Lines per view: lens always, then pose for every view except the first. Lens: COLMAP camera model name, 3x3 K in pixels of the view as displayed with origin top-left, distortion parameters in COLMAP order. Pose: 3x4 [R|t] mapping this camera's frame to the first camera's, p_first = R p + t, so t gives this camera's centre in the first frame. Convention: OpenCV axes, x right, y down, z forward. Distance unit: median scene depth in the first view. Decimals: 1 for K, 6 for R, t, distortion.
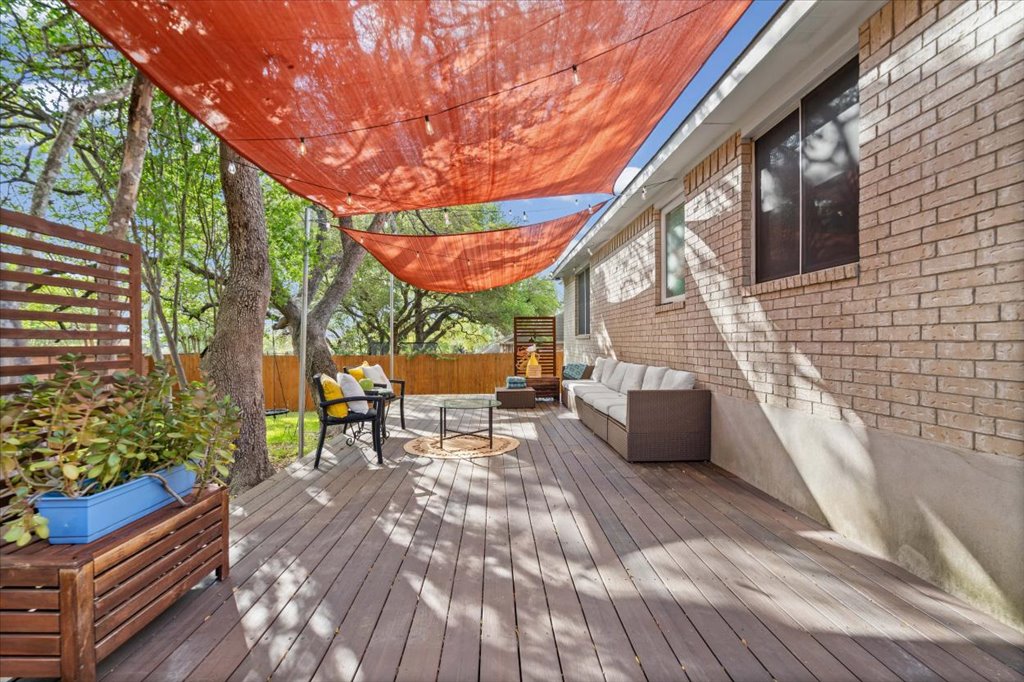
lens RADIAL K [[476.9, 0, 509.5], [0, 476.9, 349.7], [0, 0, 1]] dist [-0.010953, 0.000468]
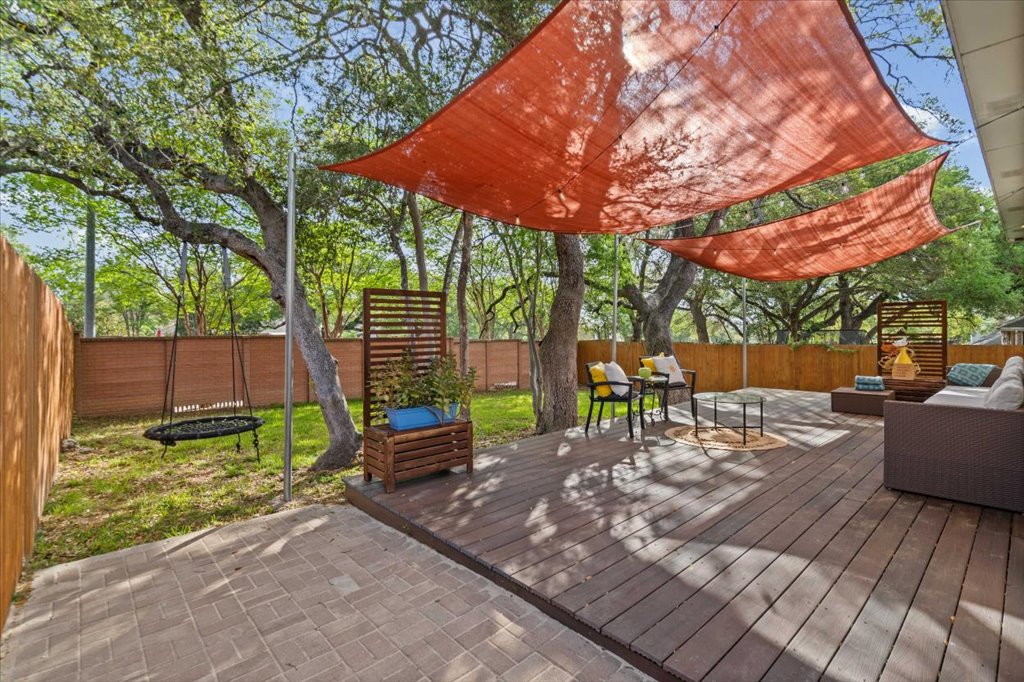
lens RADIAL K [[476.9, 0, 495.4], [0, 476.9, 318.7], [0, 0, 1]] dist [-0.010953, 0.000468]
pose [[0.632436, -0.019786, -0.774360, 0.640353], [-0.006281, 0.999510, -0.030668, -0.037298], [0.774587, 0.024260, 0.632002, -0.063558]]
